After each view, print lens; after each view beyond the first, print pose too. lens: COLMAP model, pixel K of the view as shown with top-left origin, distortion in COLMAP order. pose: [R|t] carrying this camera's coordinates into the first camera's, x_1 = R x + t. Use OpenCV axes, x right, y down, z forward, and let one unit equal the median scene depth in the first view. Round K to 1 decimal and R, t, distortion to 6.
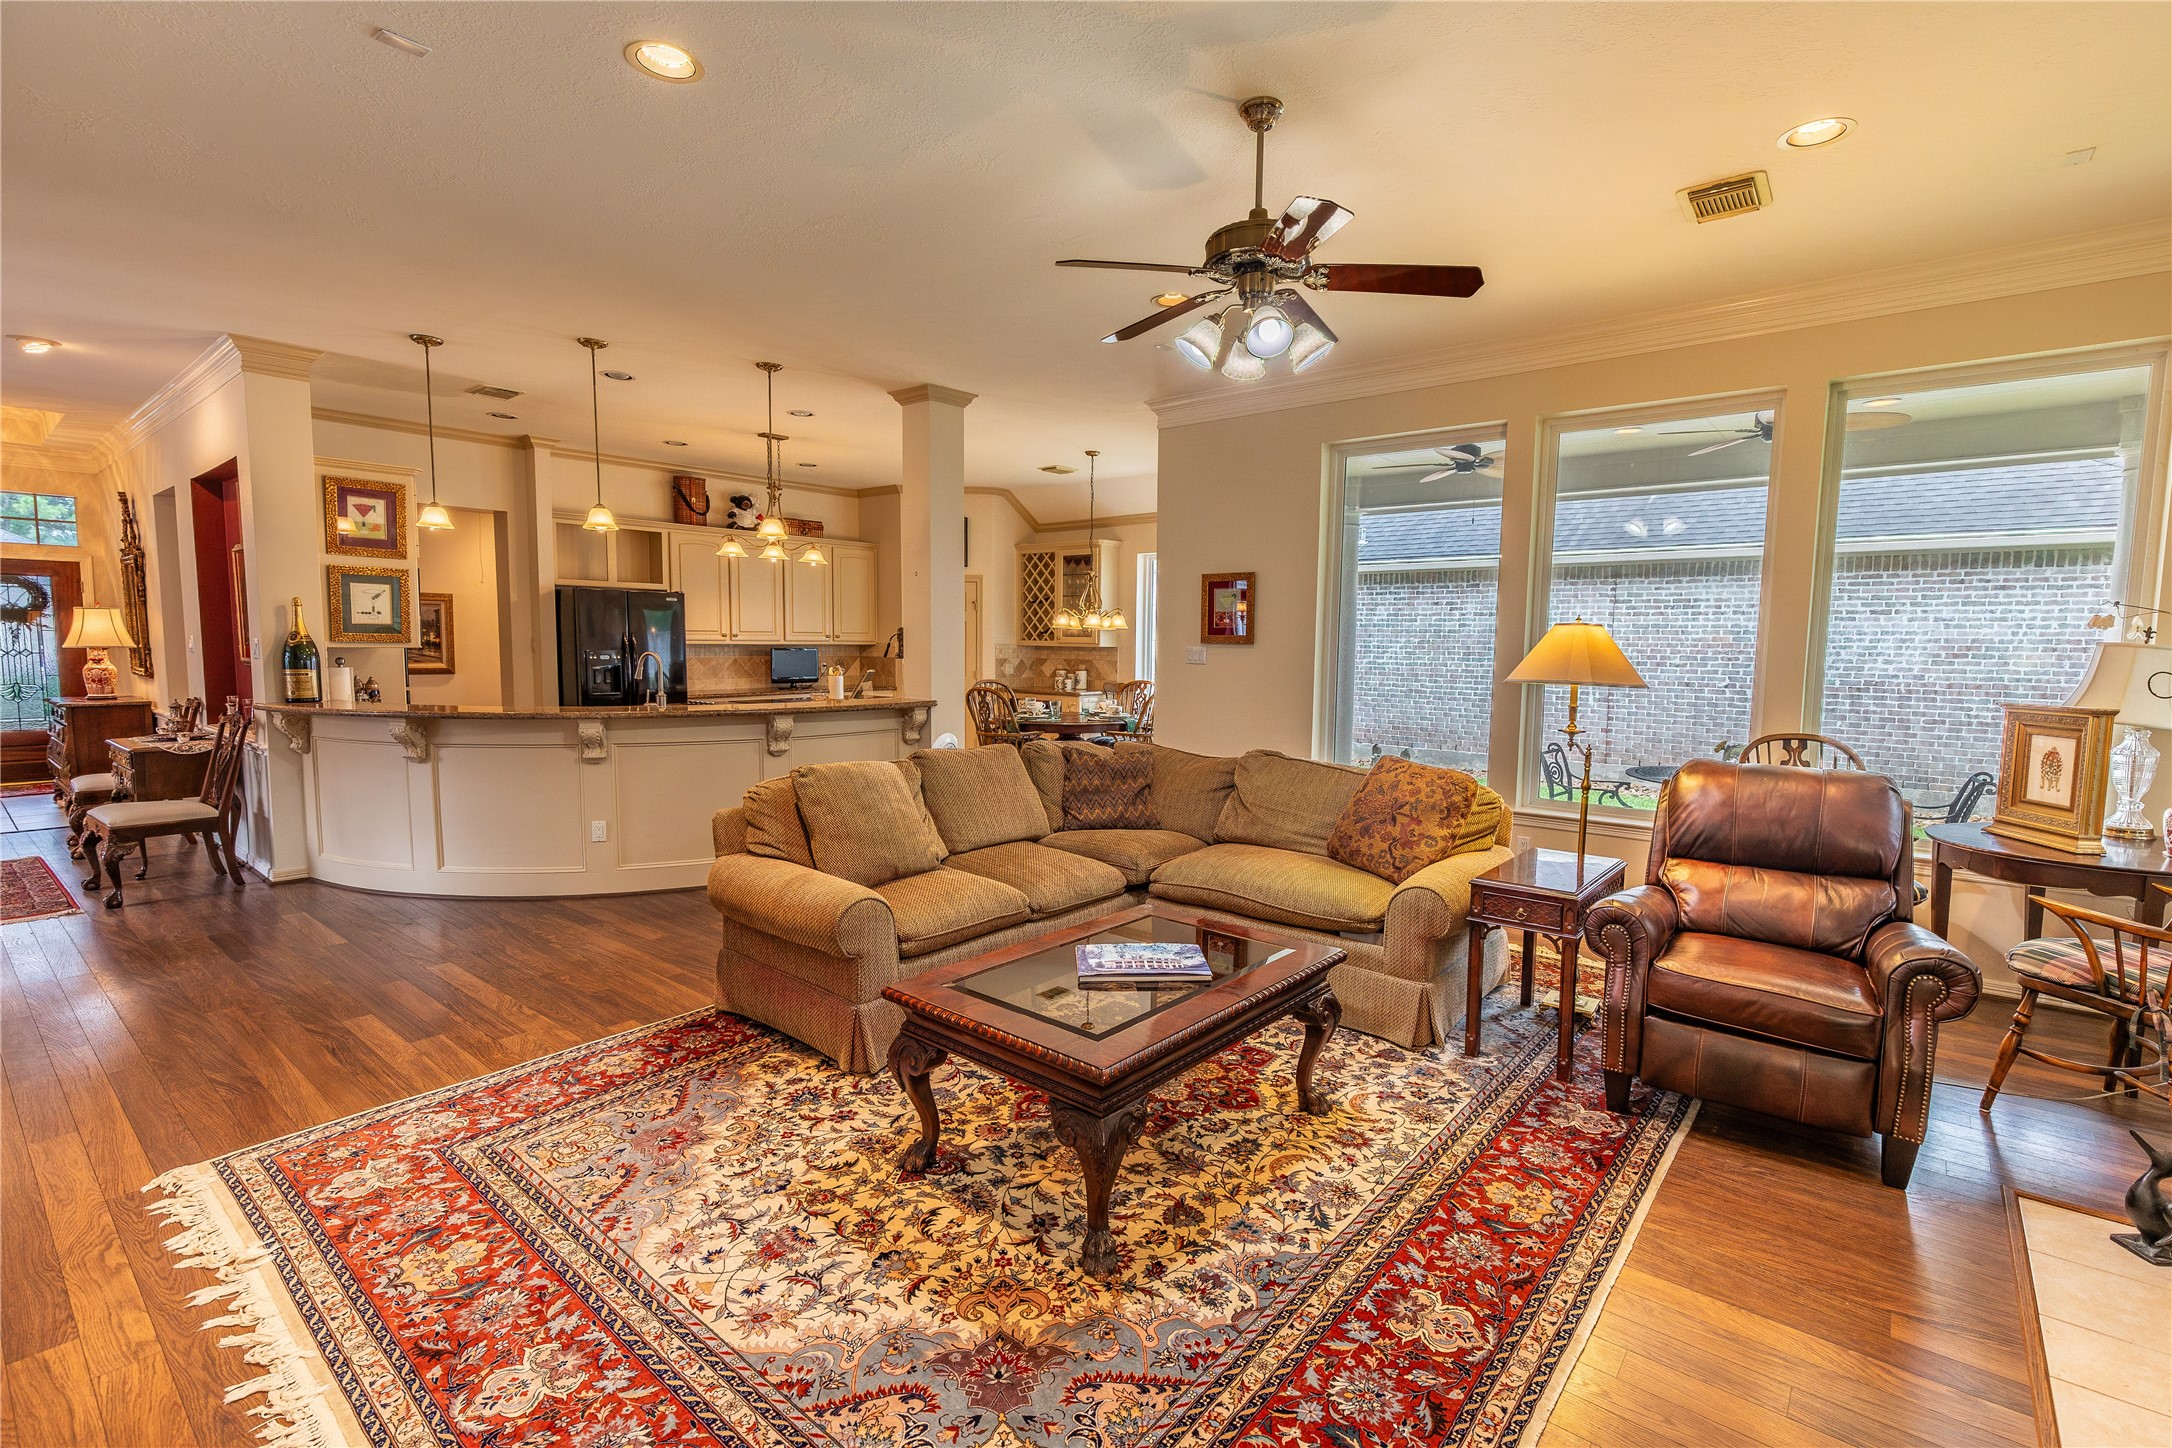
lens RADIAL K [[984.5, 0, 1107.3], [0, 984.5, 721.0], [0, 0, 1]] dist [-0.000275, 0.000378]
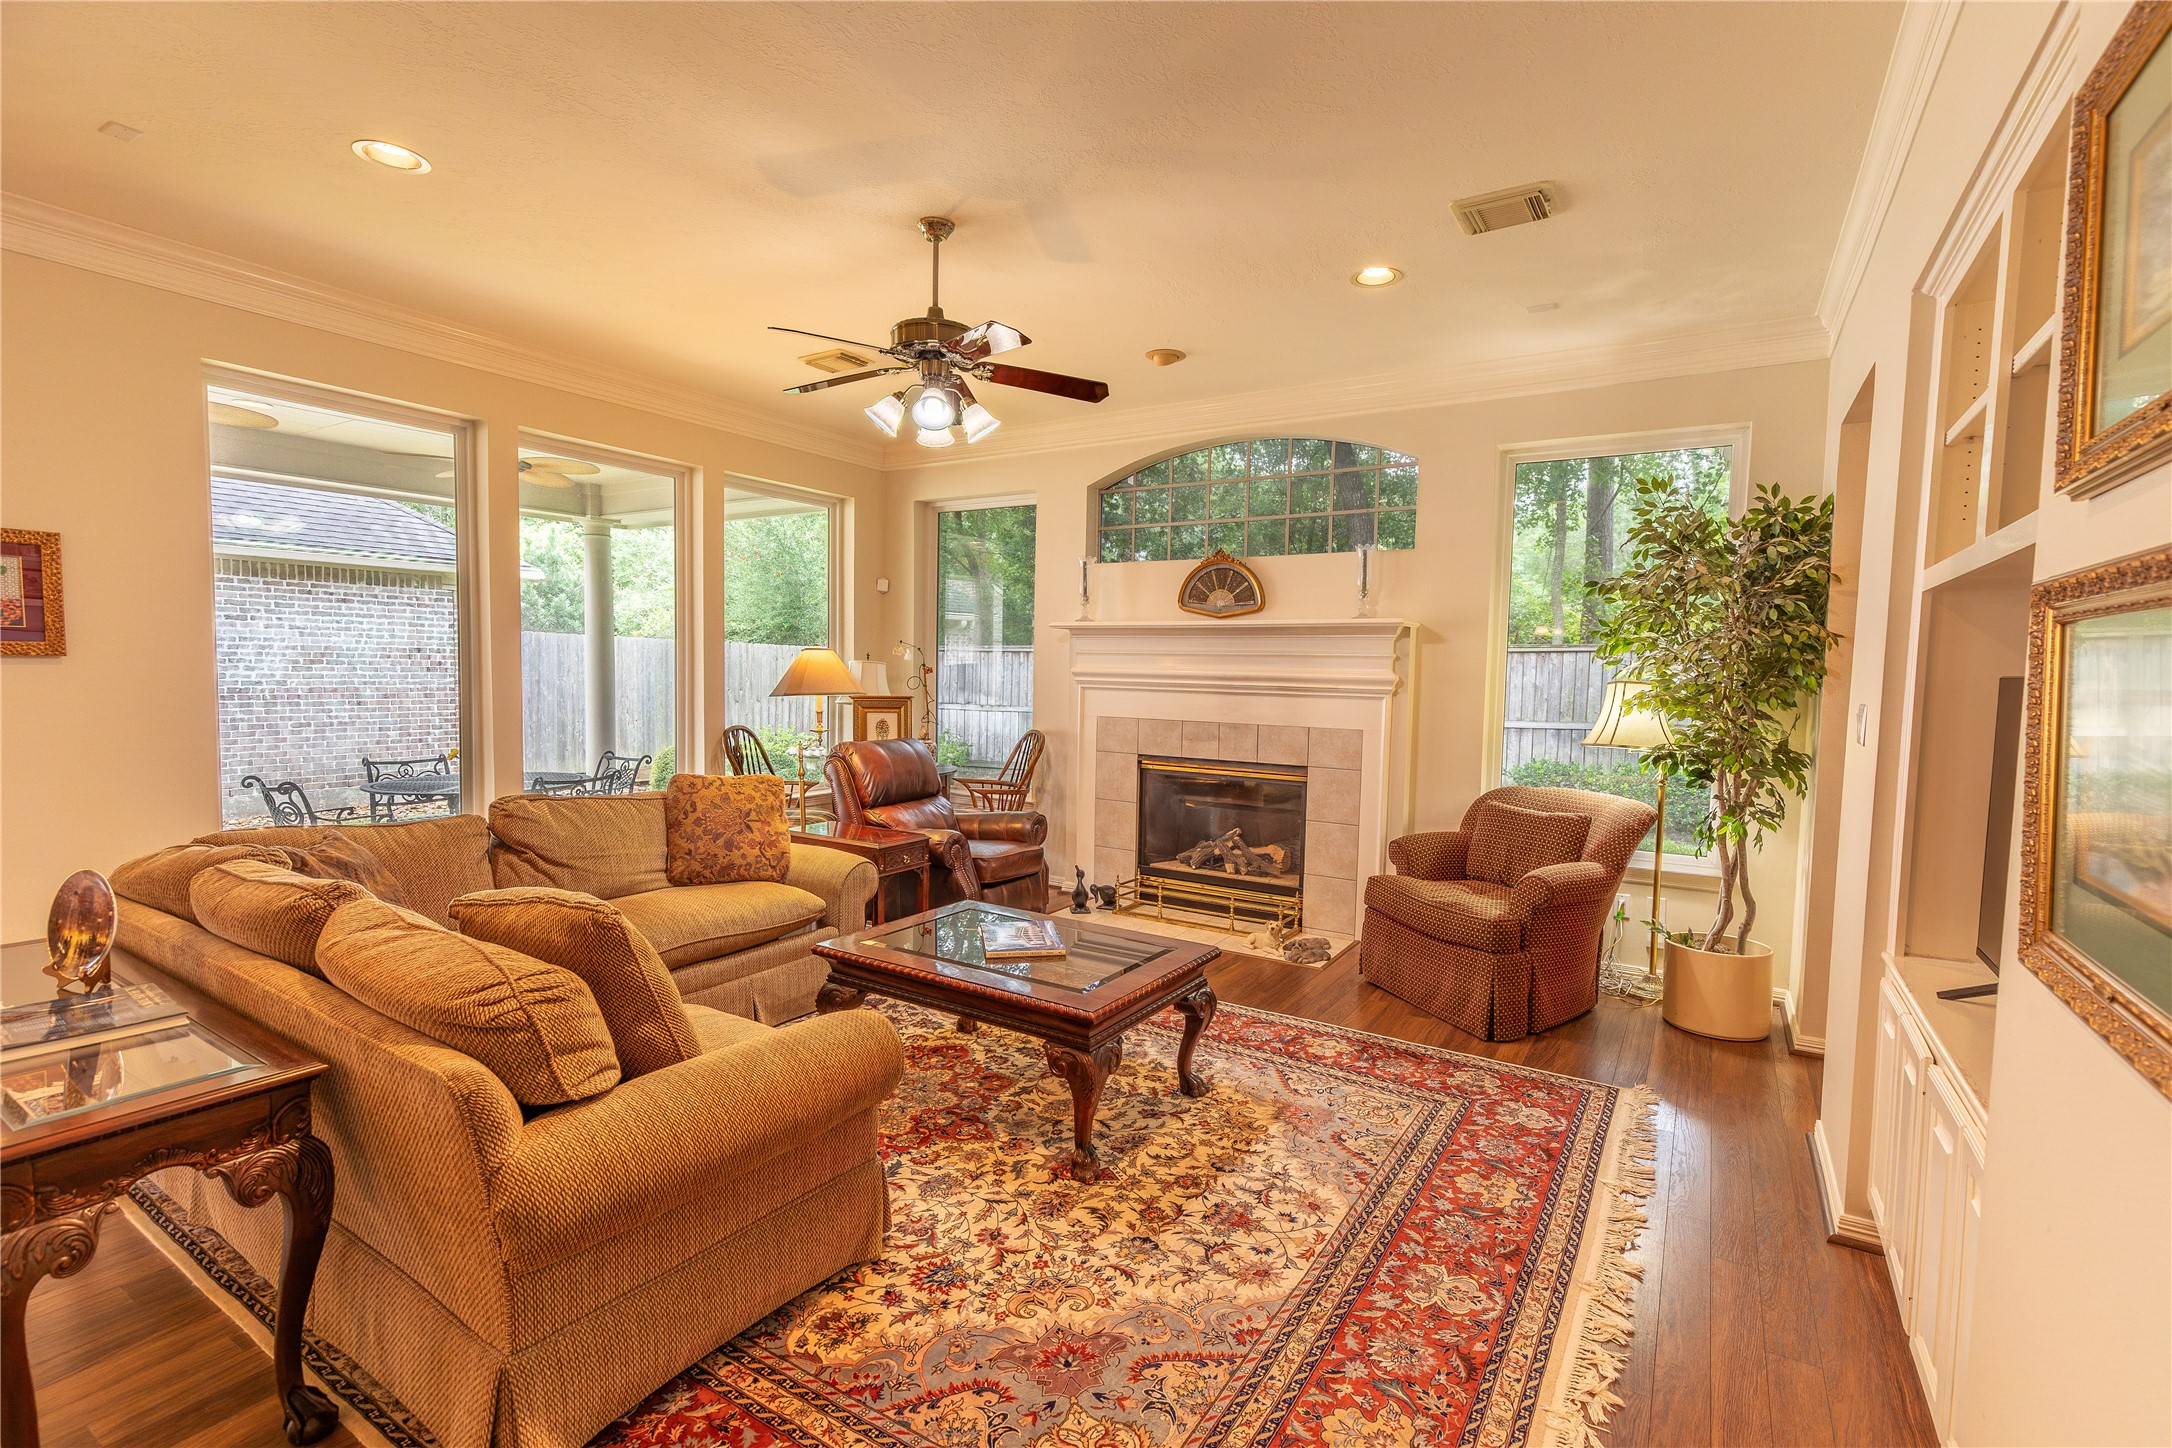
lens RADIAL K [[980.2, 0, 1111.9], [0, 980.2, 734.4], [0, 0, 1]] dist [0.003954, -0.000076]
pose [[-0.138958, -0.080476, 0.987023, -0.333835], [0.064045, 0.993876, 0.090052, -0.029725], [-0.988225, 0.075728, -0.132953, 0.302545]]
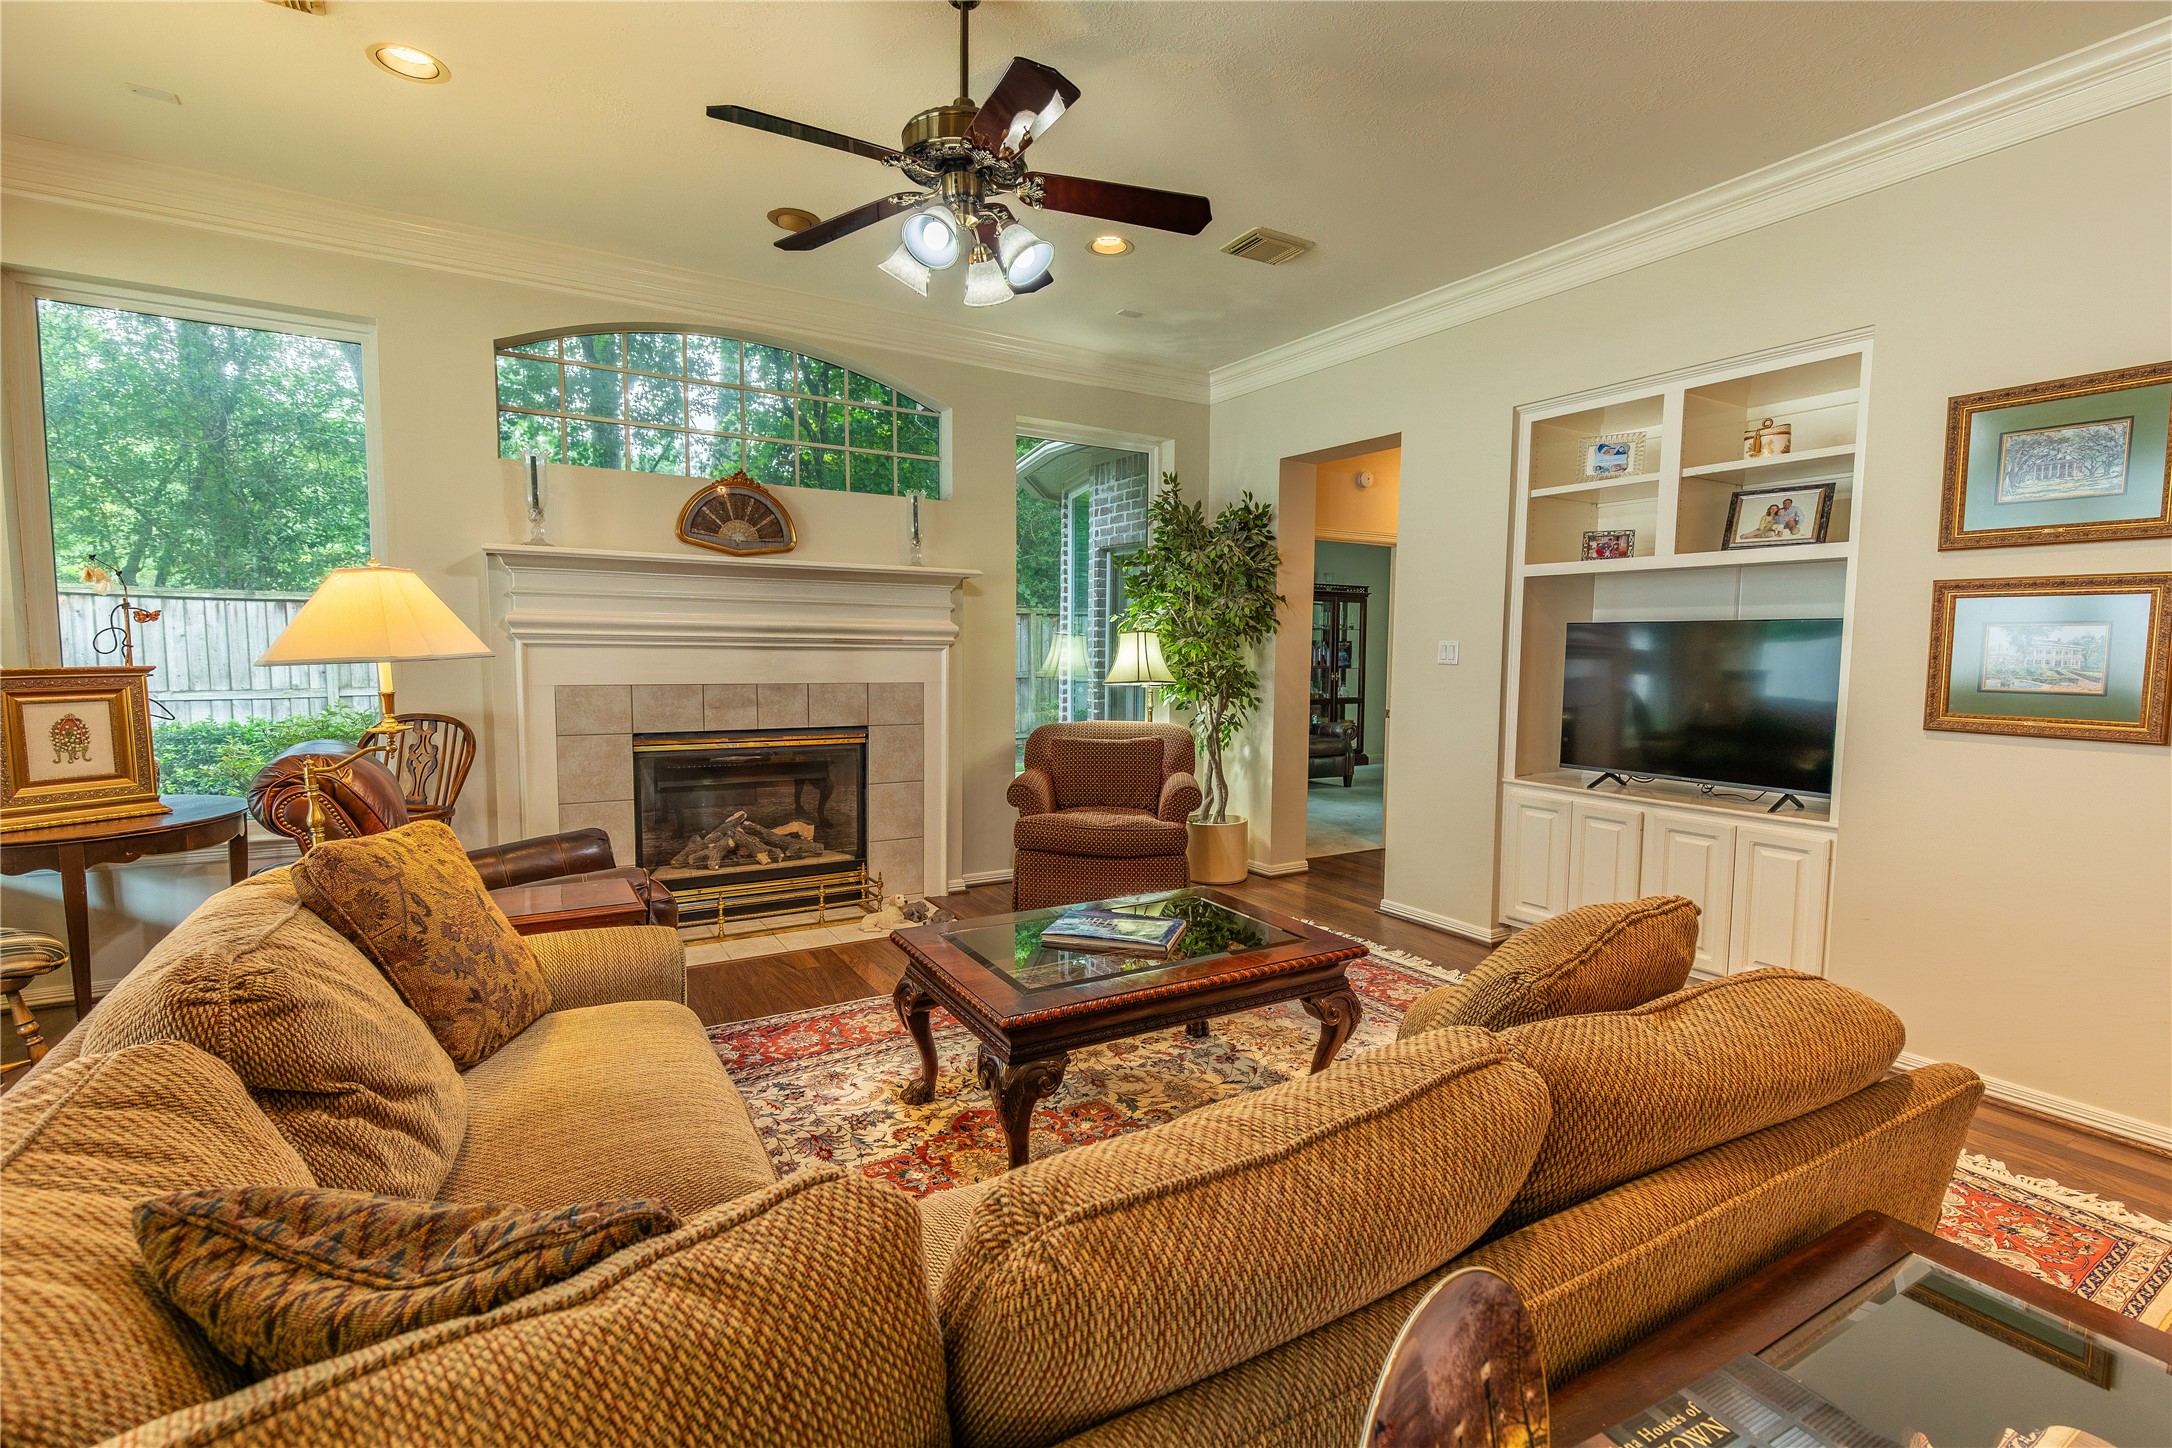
lens RADIAL K [[987.7, 0, 1099.4], [0, 987.7, 726.5], [0, 0, 1]] dist [0.004068, -0.000430]
pose [[-0.945509, -0.046444, 0.322267, -0.078777], [0.007621, 0.986346, 0.164508, -0.038060], [-0.325508, 0.157999, -0.932245, 0.565088]]
